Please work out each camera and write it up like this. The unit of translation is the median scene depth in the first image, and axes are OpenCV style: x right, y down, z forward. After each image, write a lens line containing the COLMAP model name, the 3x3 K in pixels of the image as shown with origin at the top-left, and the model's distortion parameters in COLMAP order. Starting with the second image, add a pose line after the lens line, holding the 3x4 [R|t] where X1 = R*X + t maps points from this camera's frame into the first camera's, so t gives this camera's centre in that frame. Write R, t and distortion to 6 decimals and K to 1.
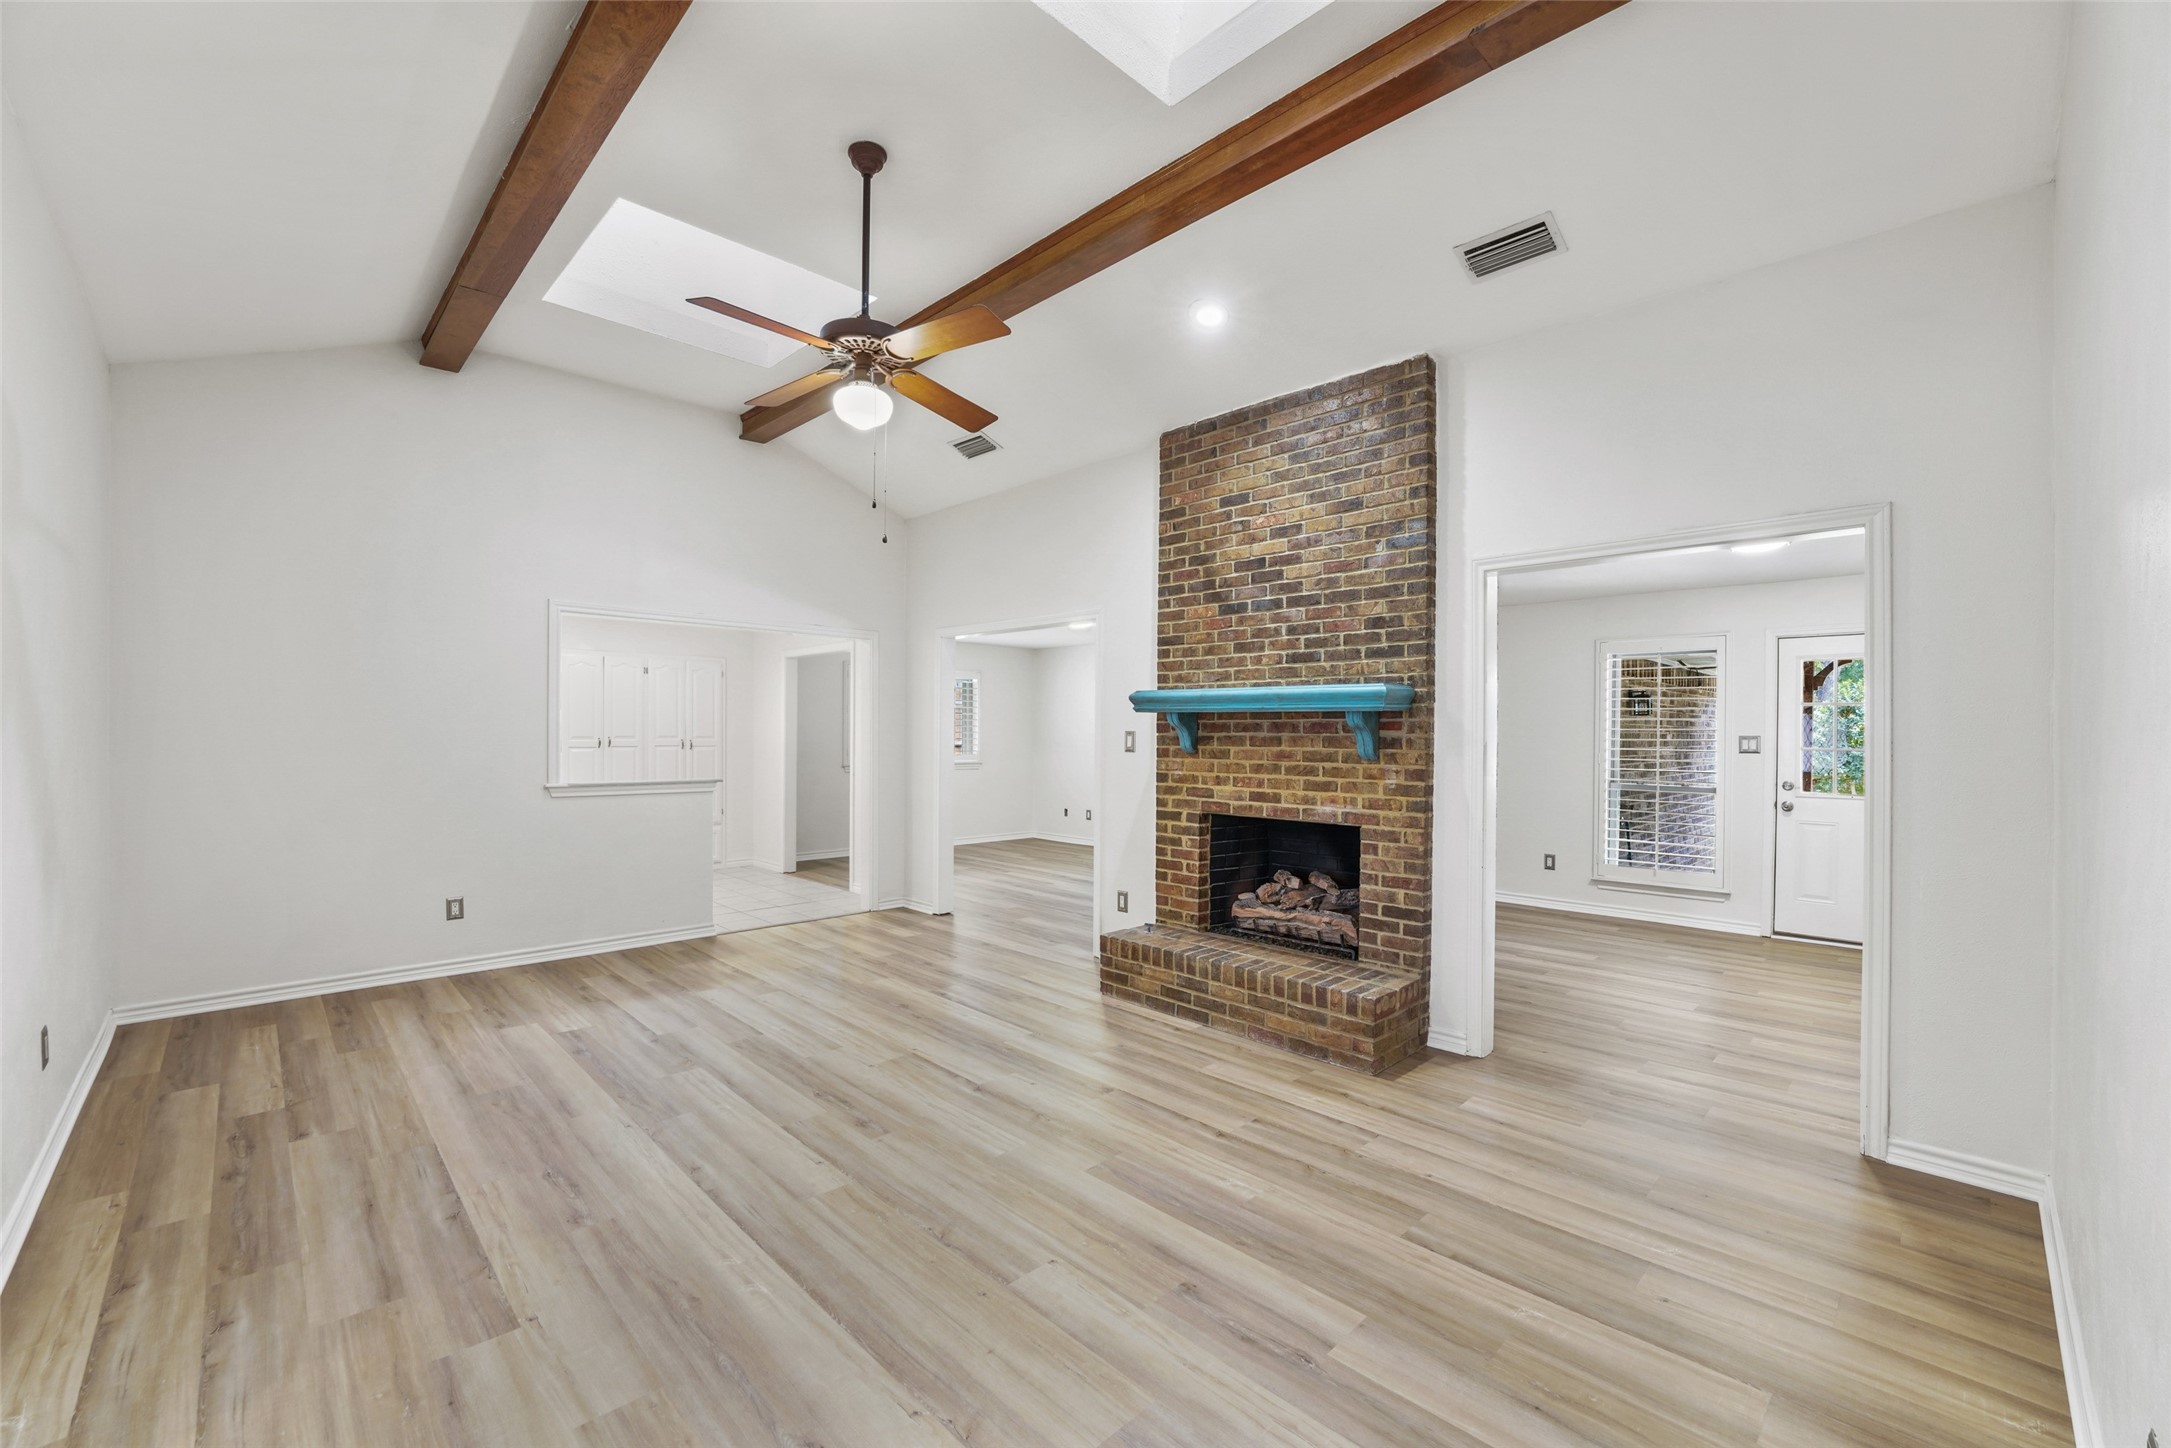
lens RADIAL K [[877.0, 0, 1074.1], [0, 877.0, 737.4], [0, 0, 1]] dist [-0.024718, 0.000365]
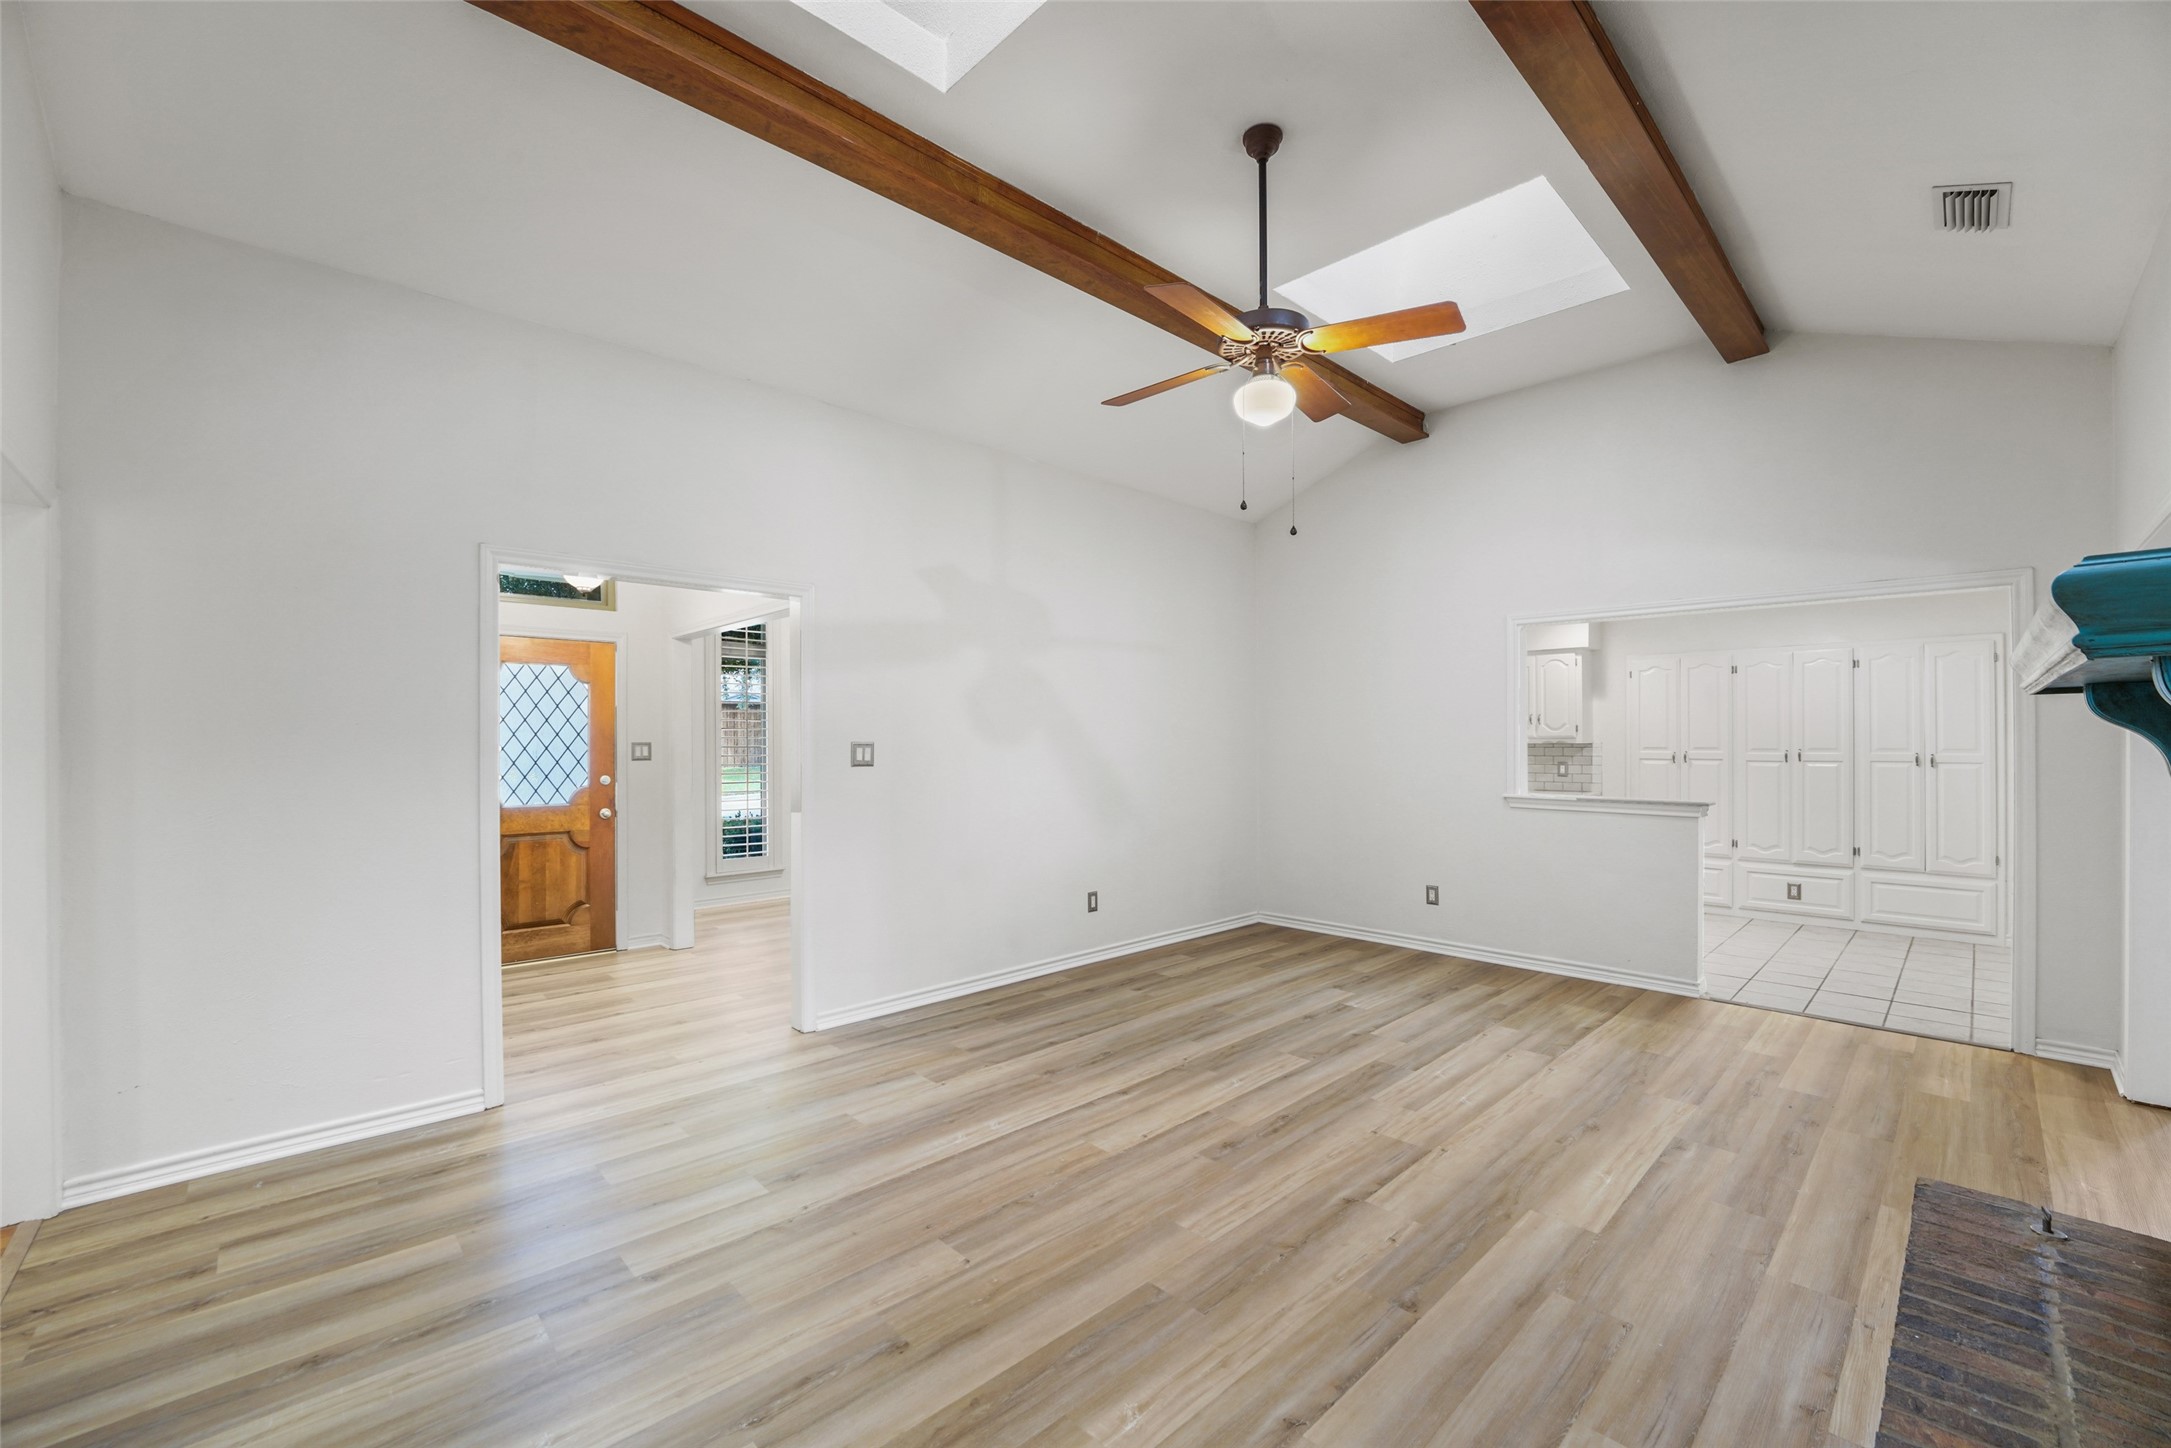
lens RADIAL K [[877.0, 0, 1074.1], [0, 877.0, 737.4], [0, 0, 1]] dist [-0.024718, 0.000365]
pose [[-0.008412, -0.008665, -0.999927, 0.664067], [-0.004557, 0.999952, -0.008627, -0.003292], [0.999954, 0.004484, -0.008451, 0.750364]]
